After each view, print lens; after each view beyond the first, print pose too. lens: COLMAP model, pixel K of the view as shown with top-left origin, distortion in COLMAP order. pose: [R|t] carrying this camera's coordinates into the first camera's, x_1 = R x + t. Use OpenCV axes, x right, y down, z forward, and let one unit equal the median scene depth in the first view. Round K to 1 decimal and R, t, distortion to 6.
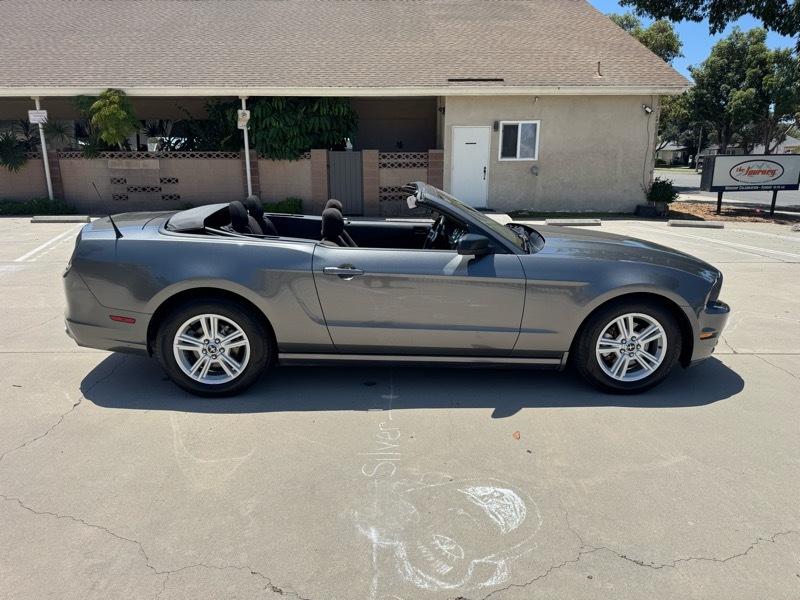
lens RADIAL K [[562.2, 0, 399.1], [0, 562.2, 313.3], [0, 0, 1]] dist [0.045412, -0.061781]
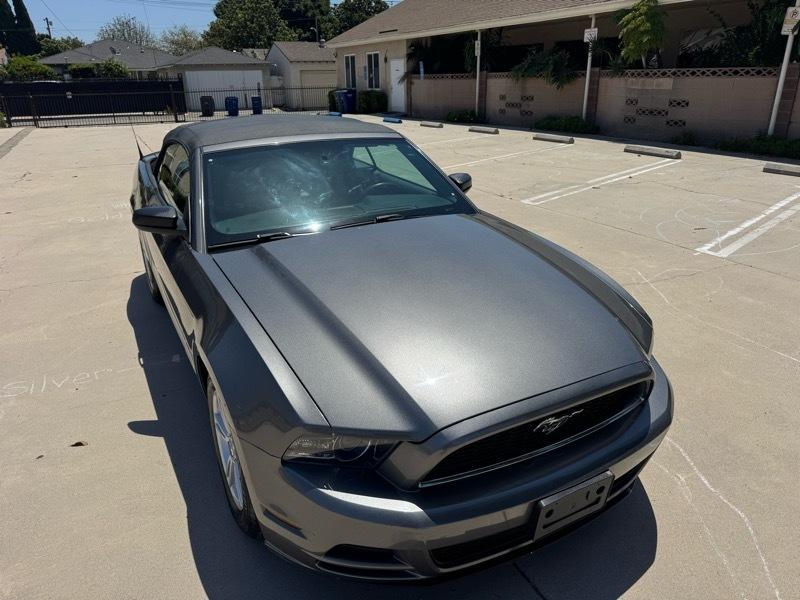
lens RADIAL K [[566.1, 0, 390.1], [0, 566.1, 308.4], [0, 0, 1]] dist [0.012384, -0.018526]
pose [[0.426531, 0.334524, -0.840336, 0.243383], [-0.219951, 0.939562, 0.262384, -0.070385], [0.877322, 0.072918, 0.474331, 0.225061]]
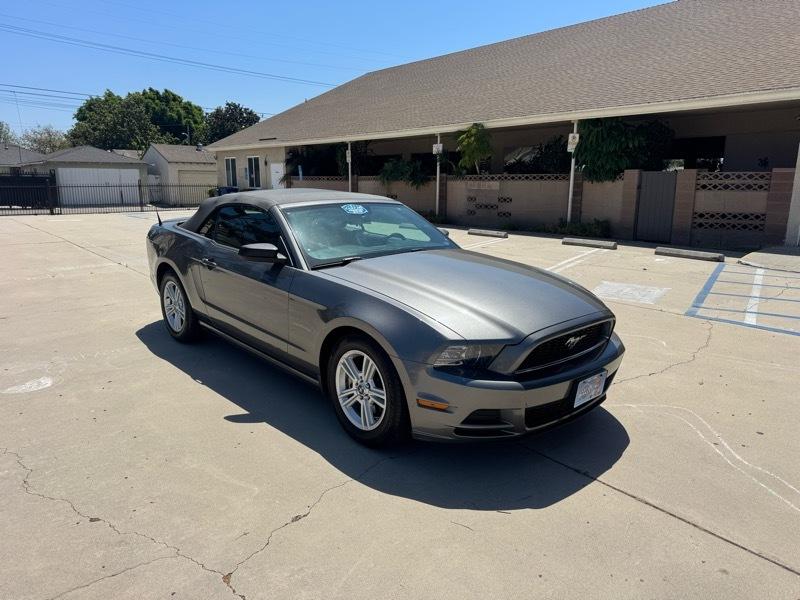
lens RADIAL K [[562.2, 0, 392.3], [0, 562.2, 305.3], [0, 0, 1]] dist [0.045412, -0.061781]
pose [[0.619089, 0.170439, -0.766603, 0.363367], [-0.211287, 0.976320, 0.046436, -0.031672], [0.756364, 0.133225, 0.640441, 0.131266]]
